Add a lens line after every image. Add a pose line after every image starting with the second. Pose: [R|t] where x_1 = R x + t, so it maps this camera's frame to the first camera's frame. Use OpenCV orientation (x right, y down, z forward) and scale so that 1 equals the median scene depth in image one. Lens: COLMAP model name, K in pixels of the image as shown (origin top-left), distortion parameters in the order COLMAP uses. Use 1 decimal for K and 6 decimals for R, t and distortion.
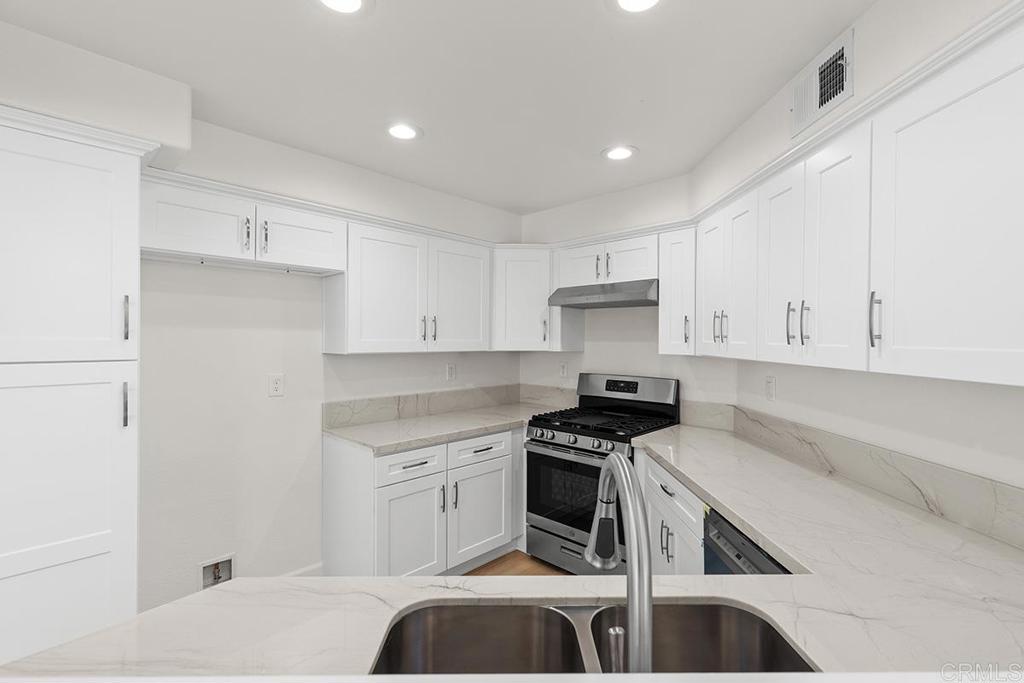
lens RADIAL K [[456.1, 0, 517.5], [0, 456.1, 339.1], [0, 0, 1]] dist [0.000846, 0.000283]
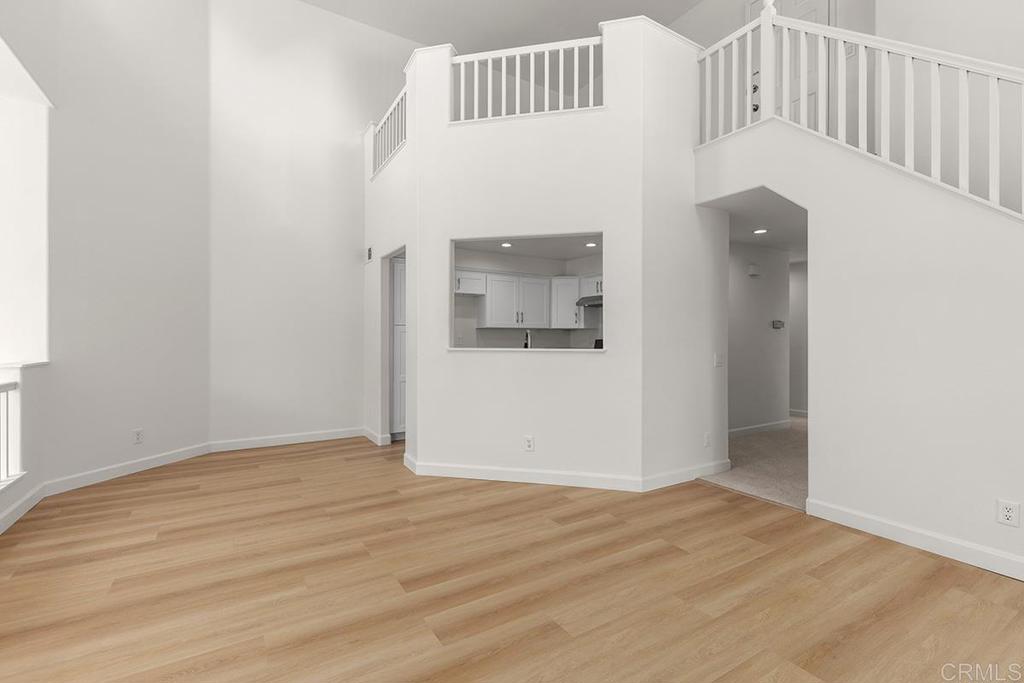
lens RADIAL K [[465.5, 0, 520.6], [0, 465.5, 335.6], [0, 0, 1]] dist [0.001943, 0.000475]
pose [[0.969494, -0.003743, -0.245088, 0.376266], [0.002985, 0.999990, -0.003467, 0.074944], [0.245099, 0.002630, 0.969495, -1.236590]]
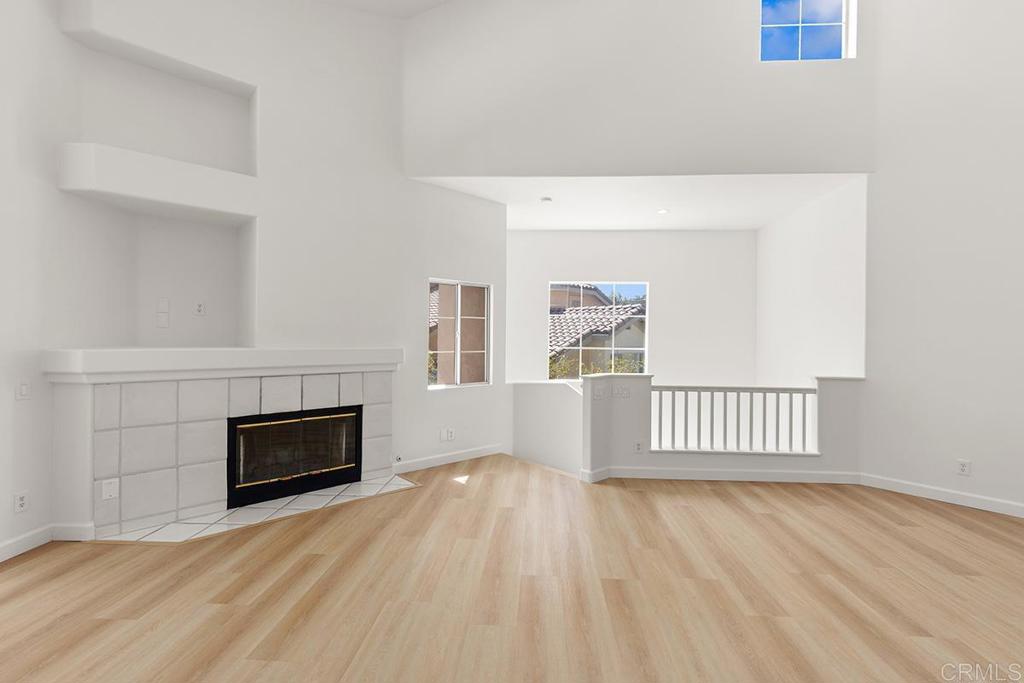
lens RADIAL K [[456.1, 0, 517.5], [0, 456.1, 339.1], [0, 0, 1]] dist [0.000846, 0.000283]
pose [[-0.763274, -0.013873, -0.645926, 0.721478], [-0.013977, 0.999890, -0.004958, 0.030962], [0.645923, 0.005244, -0.763384, 0.072744]]
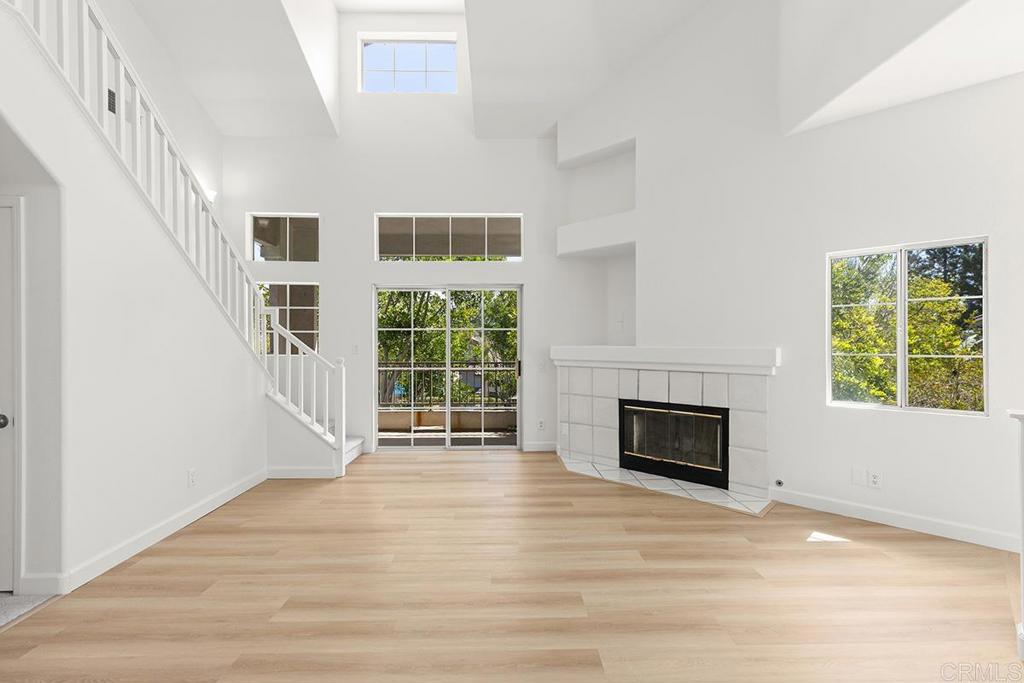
lens RADIAL K [[459.7, 0, 516.4], [0, 459.7, 342.7], [0, 0, 1]] dist [0.000110, 0.000333]
pose [[-0.705076, -0.007650, 0.709090, -0.407357], [-0.003881, 0.999968, 0.006930, 0.038274], [-0.709121, 0.002134, -0.705084, 0.053831]]
